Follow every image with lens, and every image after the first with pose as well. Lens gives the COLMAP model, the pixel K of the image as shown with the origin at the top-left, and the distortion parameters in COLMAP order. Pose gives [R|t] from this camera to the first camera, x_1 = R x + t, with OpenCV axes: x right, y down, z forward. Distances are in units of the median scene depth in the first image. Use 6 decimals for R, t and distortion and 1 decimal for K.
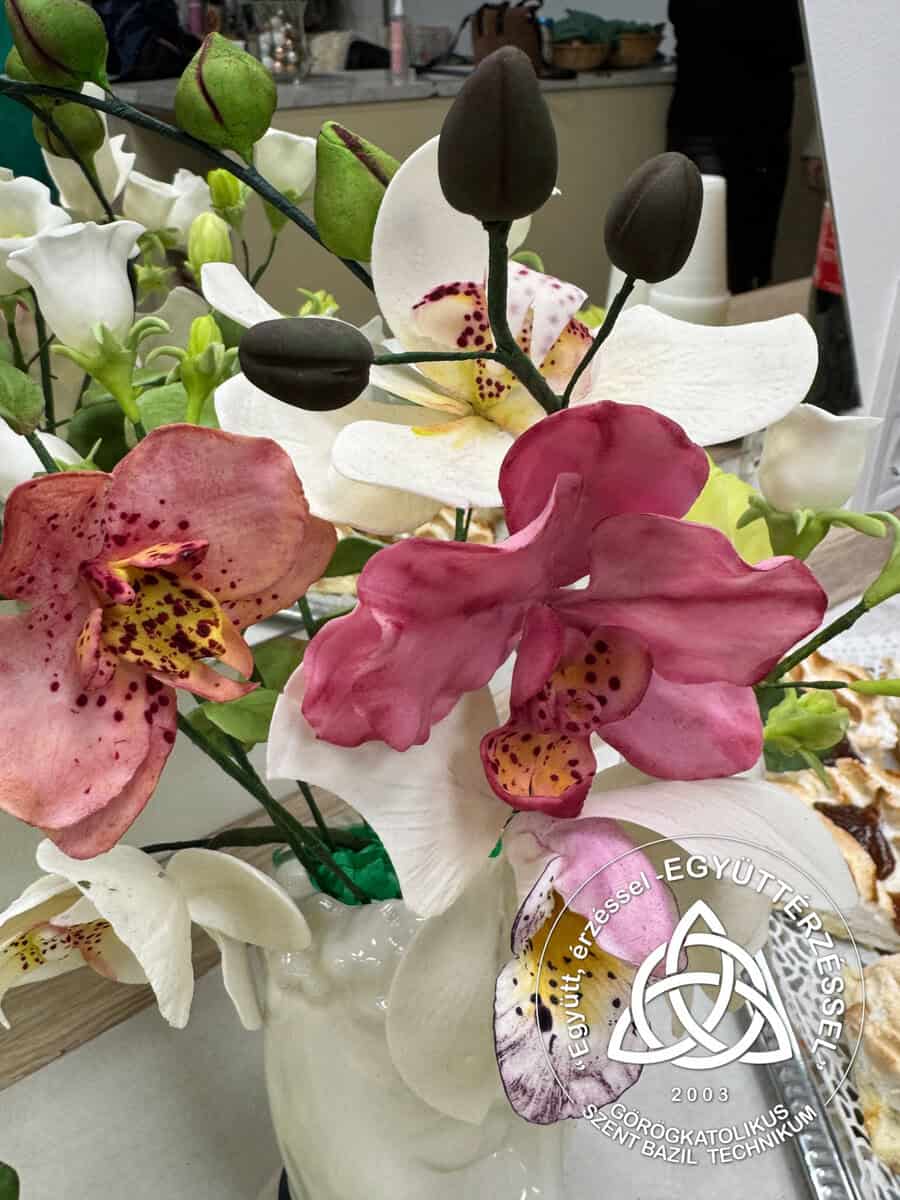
lens RADIAL K [[976.0, 0, 450.7], [0, 976.0, 599.9], [0, 0, 1]] dist [0.002484, -0.001823]
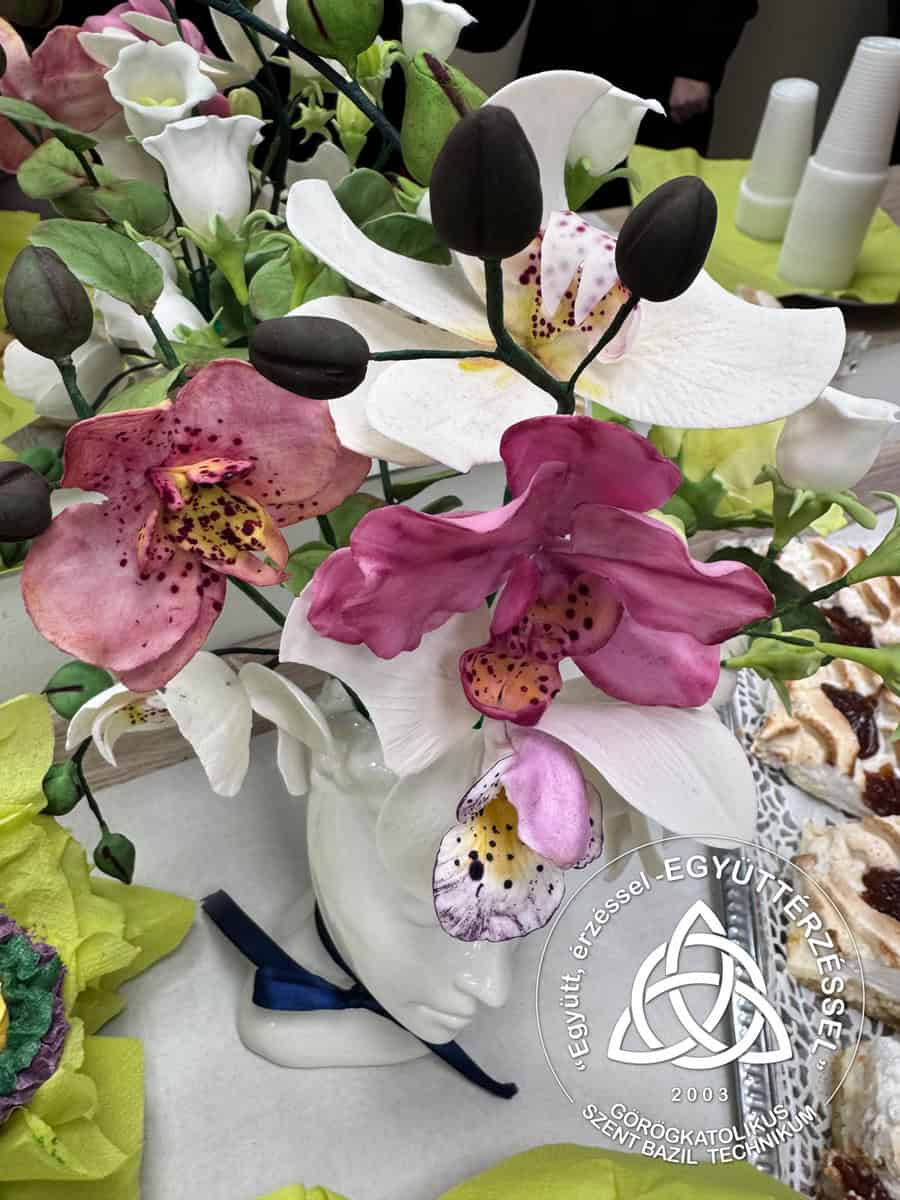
lens RADIAL K [[835.6, 0, 449.9], [0, 835.6, 598.3], [0, 0, 1]] dist [0.001933, 0.000264]
pose [[0.975965, 0.176565, -0.127740, 0.135170], [-0.140687, 0.958114, 0.249450, -0.175931], [0.166433, -0.225483, 0.959926, 0.025597]]
